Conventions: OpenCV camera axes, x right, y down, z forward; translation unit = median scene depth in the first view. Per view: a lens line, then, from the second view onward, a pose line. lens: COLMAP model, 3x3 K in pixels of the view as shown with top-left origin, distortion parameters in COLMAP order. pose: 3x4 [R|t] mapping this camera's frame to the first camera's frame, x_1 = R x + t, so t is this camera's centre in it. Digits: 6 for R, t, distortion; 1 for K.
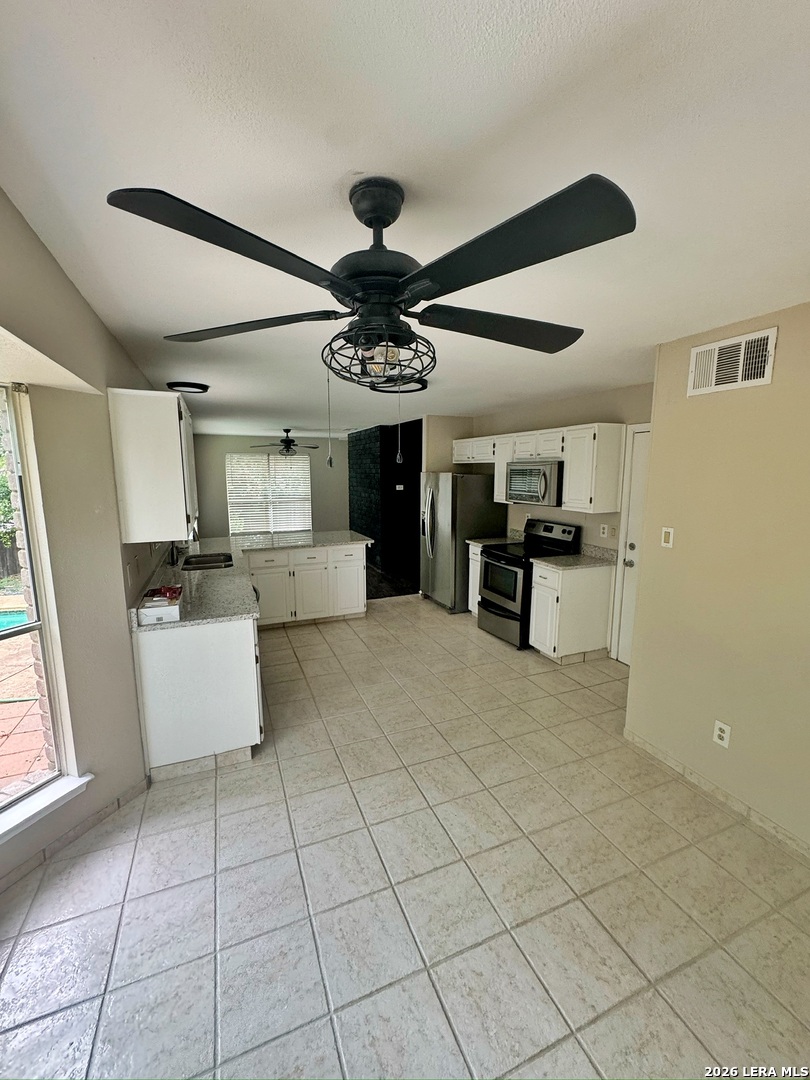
lens RADIAL K [[461.8, 0, 421.7], [0, 461.8, 547.0], [0, 0, 1]] dist [0.000985, 0.000280]
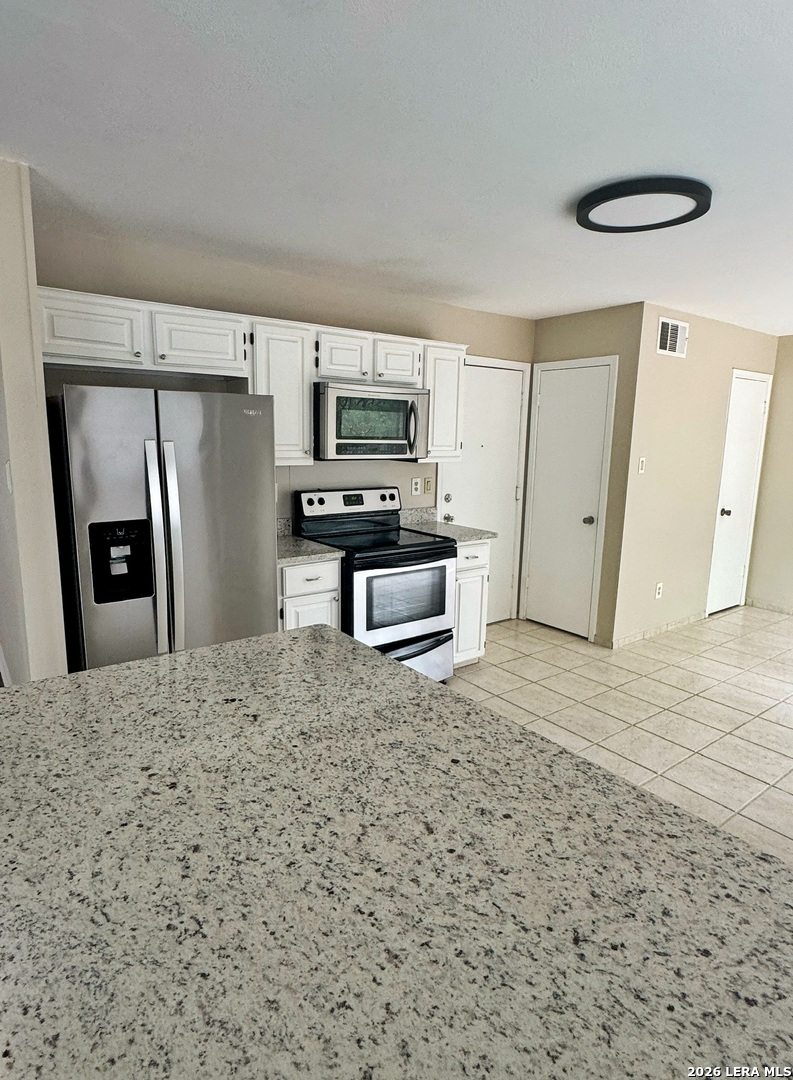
lens RADIAL K [[598.0, 0, 396.5], [0, 598.0, 540.0], [0, 0, 1]] dist [0.001529, 0.000284]
pose [[-0.230044, -0.178923, 0.956591, -0.579046], [0.141392, 0.966379, 0.214756, -0.172270], [-0.962854, 0.184657, -0.197012, 1.283273]]
